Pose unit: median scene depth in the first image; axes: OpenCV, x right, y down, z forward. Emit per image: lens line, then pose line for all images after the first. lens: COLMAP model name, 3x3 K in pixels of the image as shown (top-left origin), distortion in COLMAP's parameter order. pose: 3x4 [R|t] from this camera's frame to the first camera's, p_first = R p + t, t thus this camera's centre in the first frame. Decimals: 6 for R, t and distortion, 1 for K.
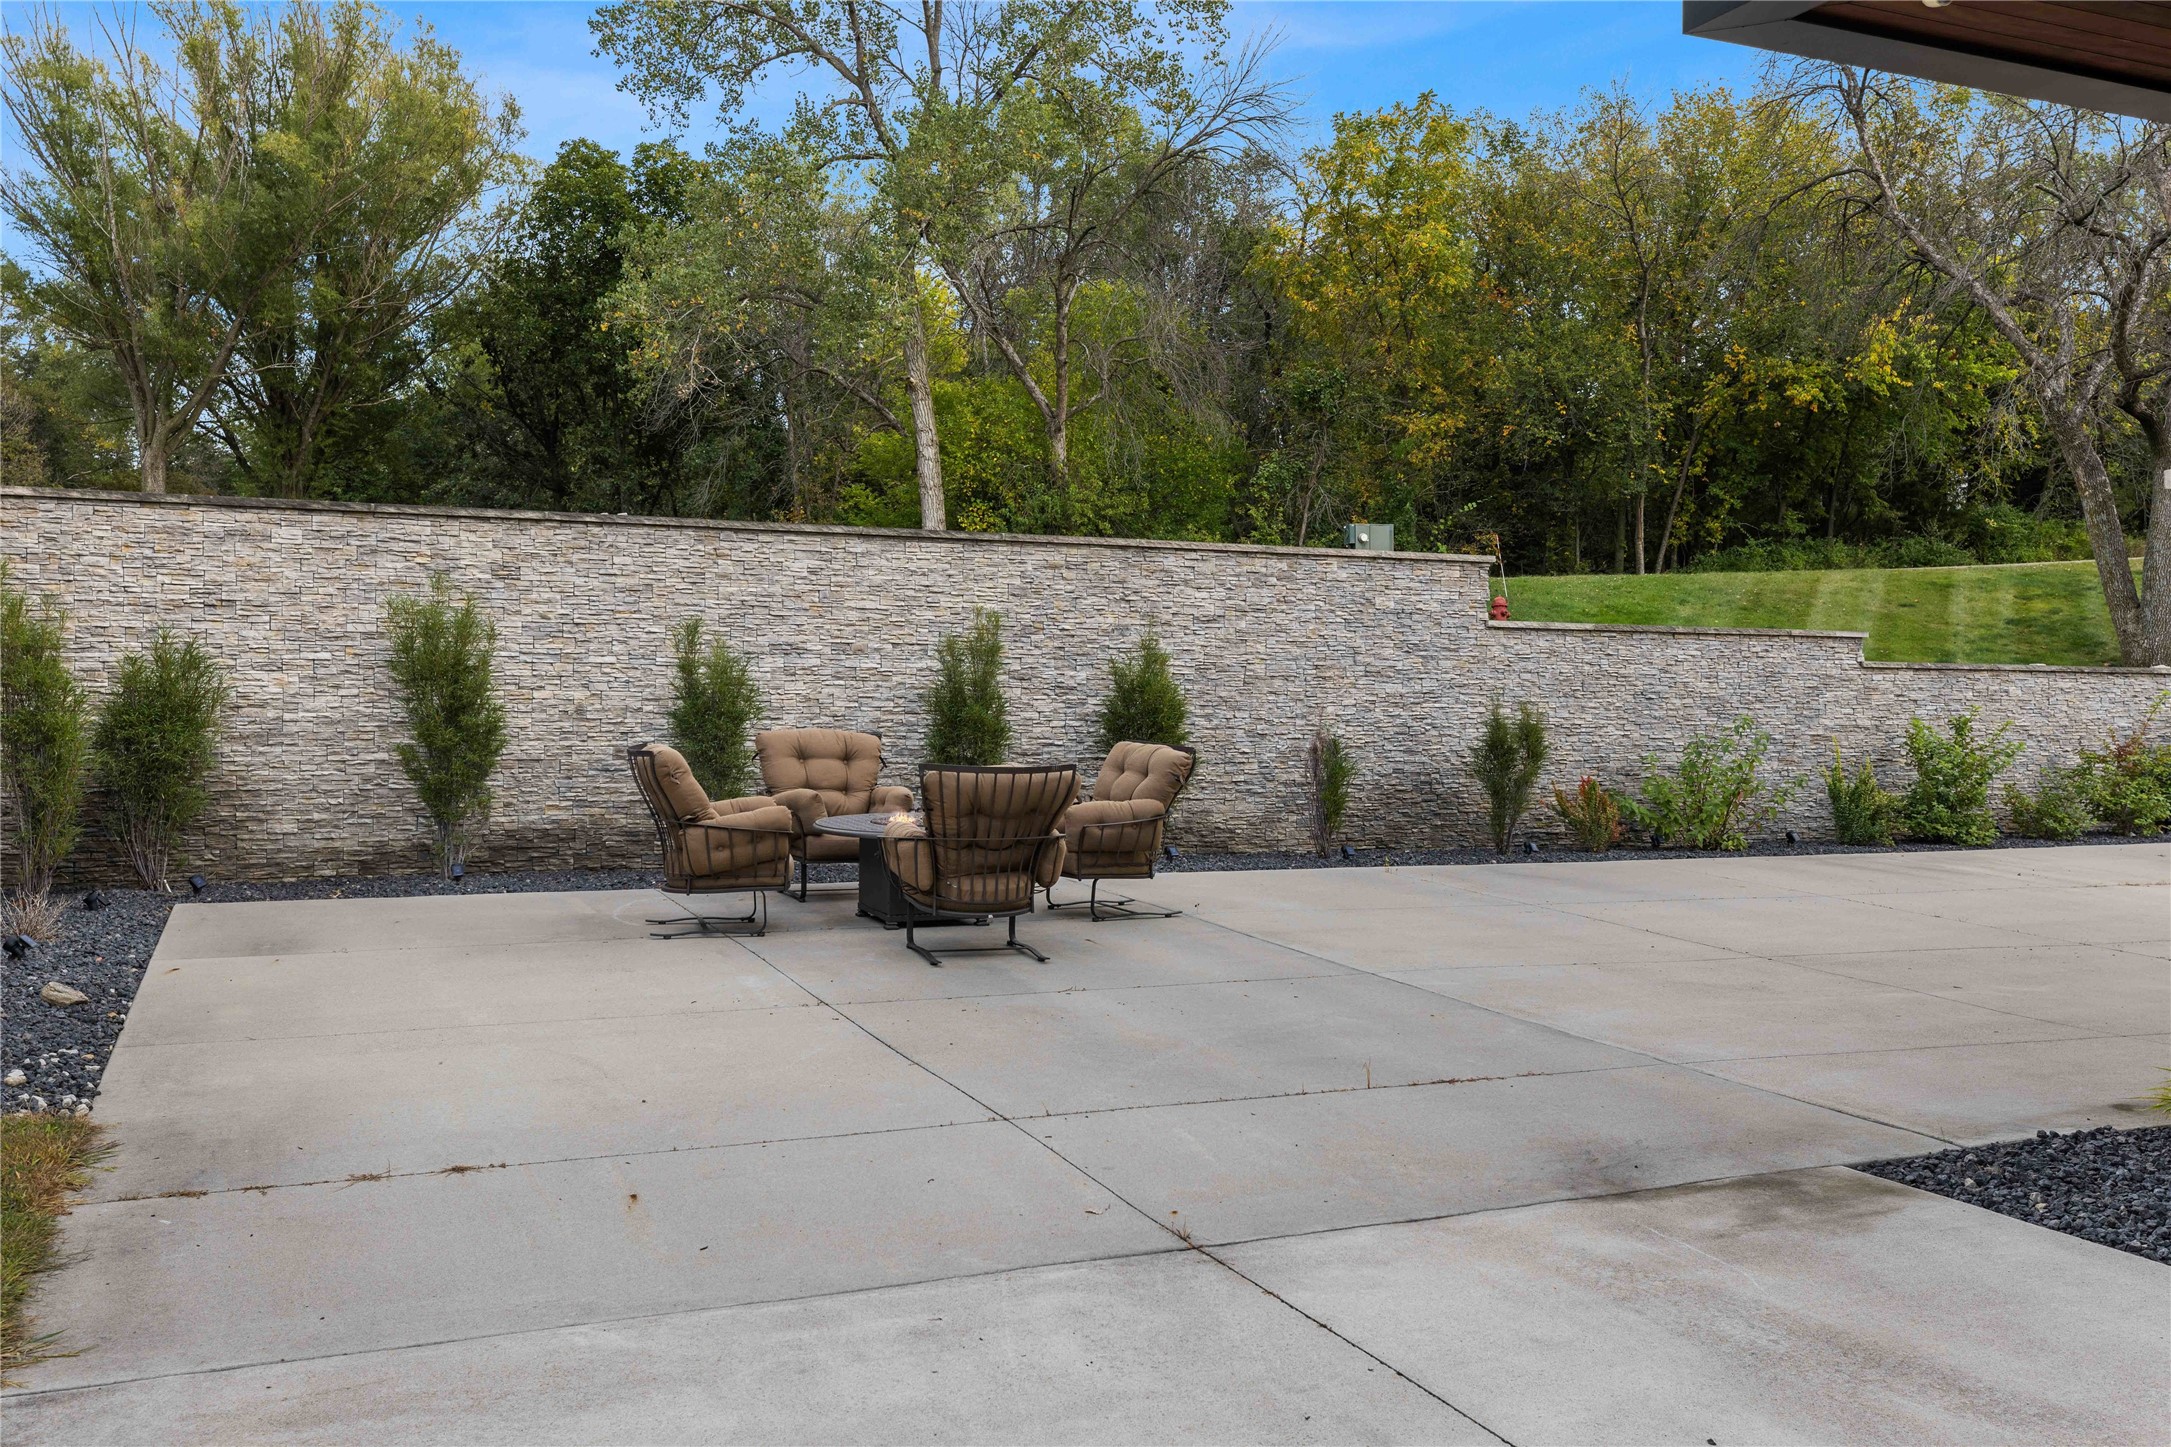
lens RADIAL K [[1912.7, 0, 1086.4], [0, 1912.7, 718.7], [0, 0, 1]] dist [-0.007235, -0.000649]
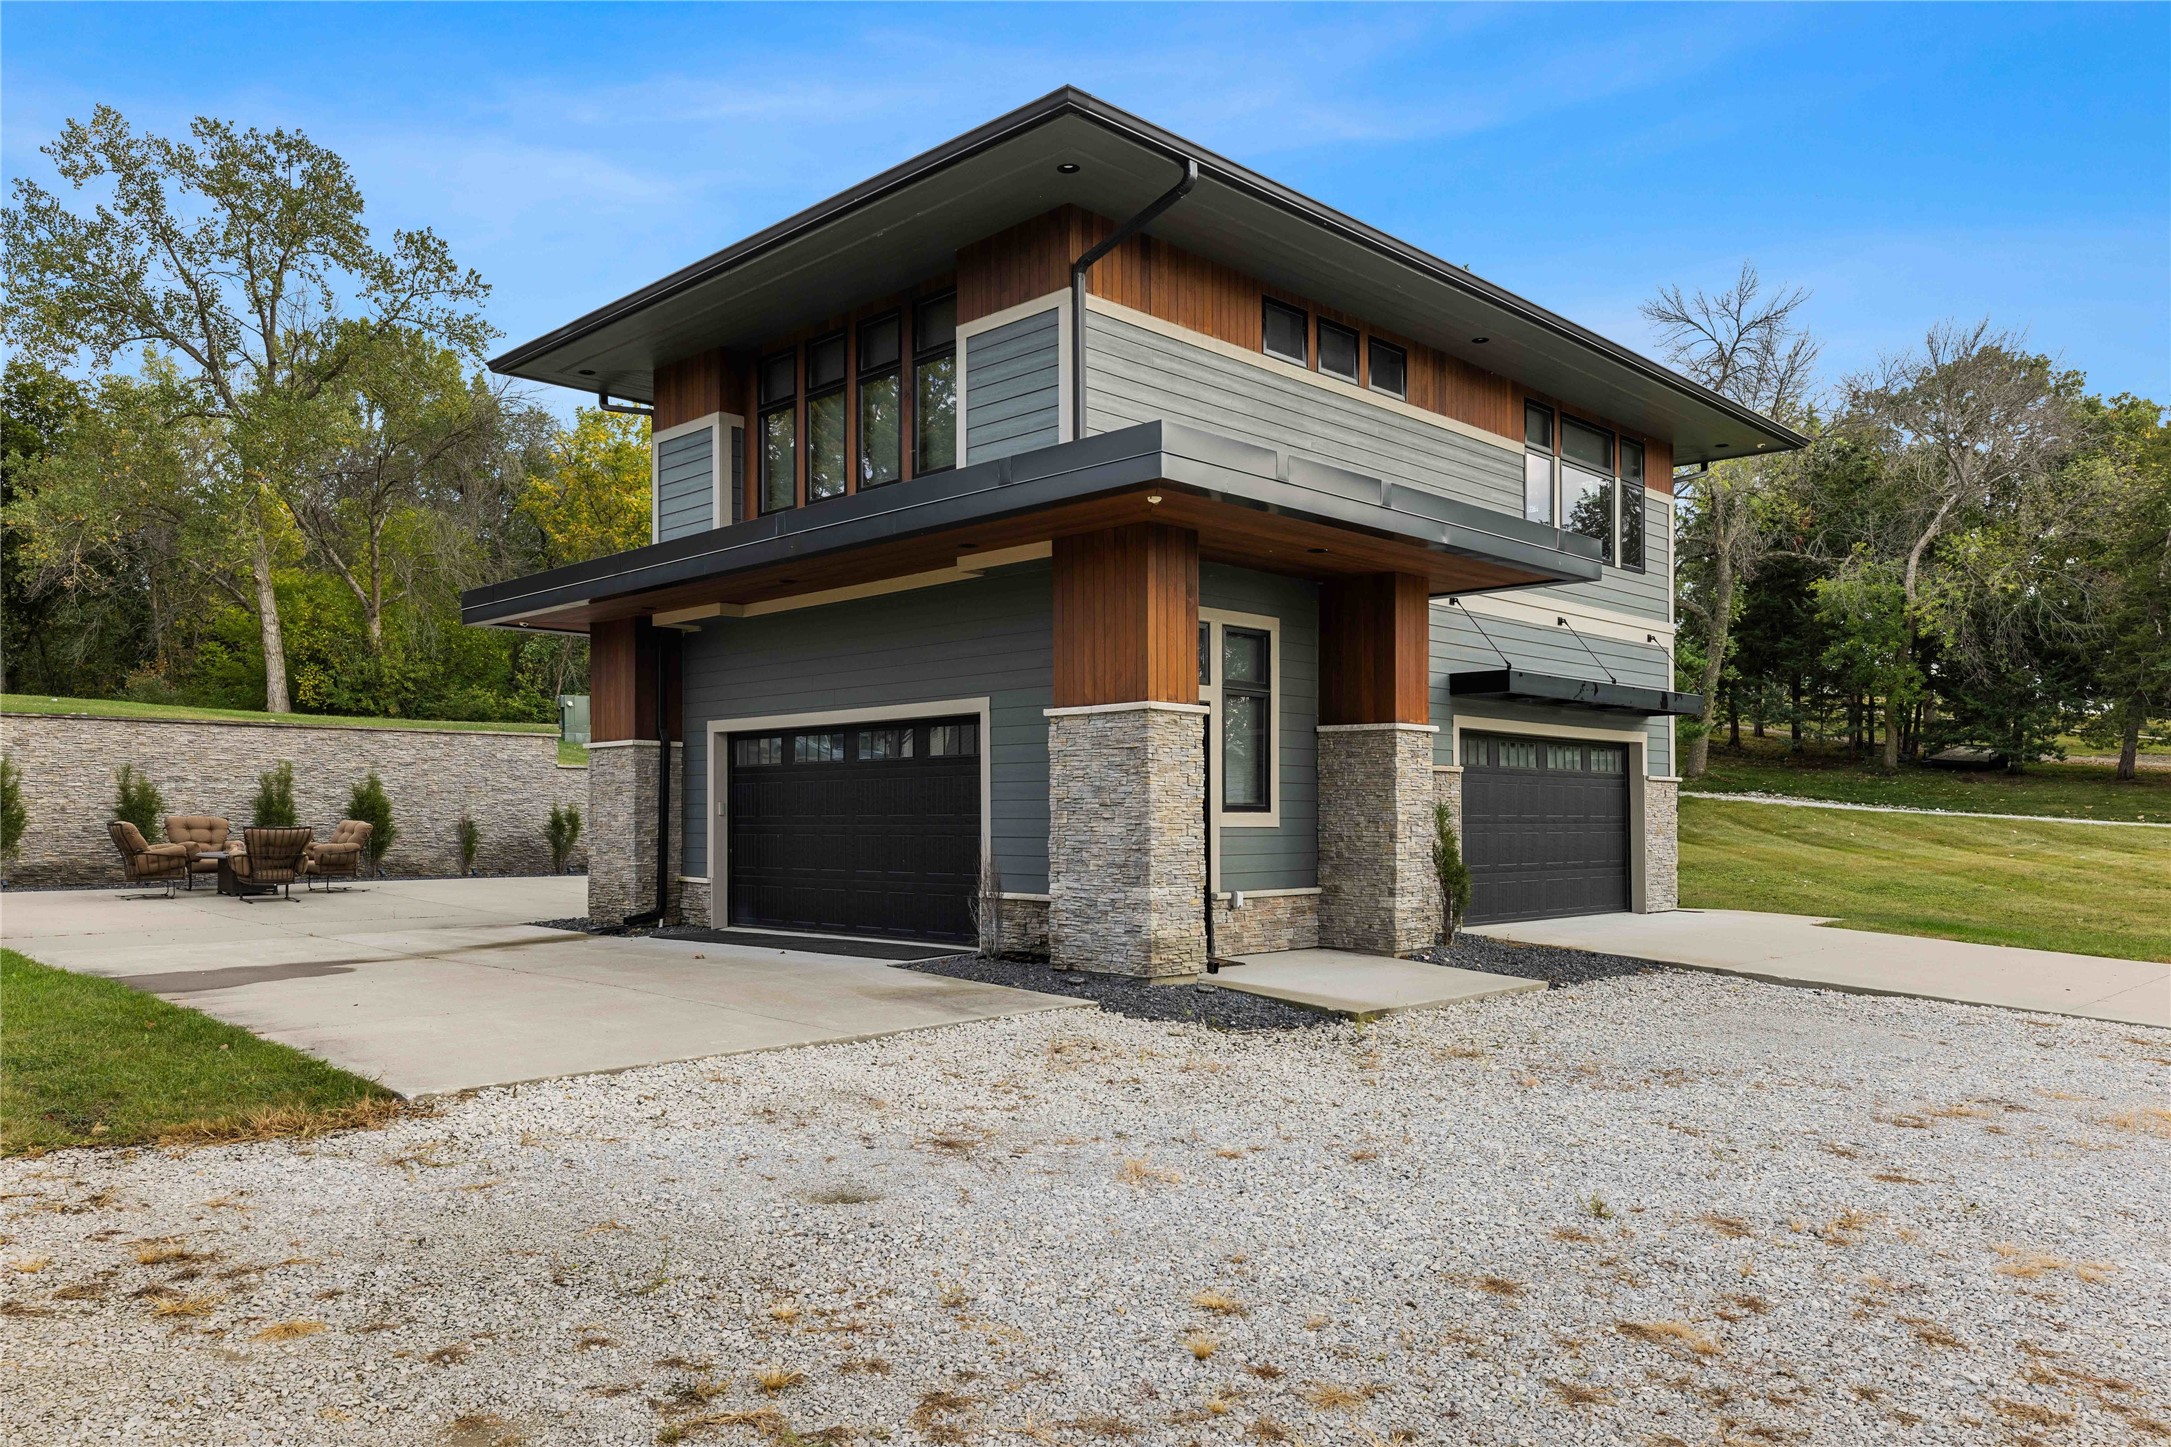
lens RADIAL K [[1549.6, 0, 1088.4], [0, 1549.6, 836.4], [0, 0, 1]] dist [0.006974, -0.001351]
pose [[0.923917, -0.012578, 0.382385, 0.101718], [0.008492, 0.999887, 0.012373, 0.012309], [-0.382498, -0.008185, 0.923920, -0.848669]]
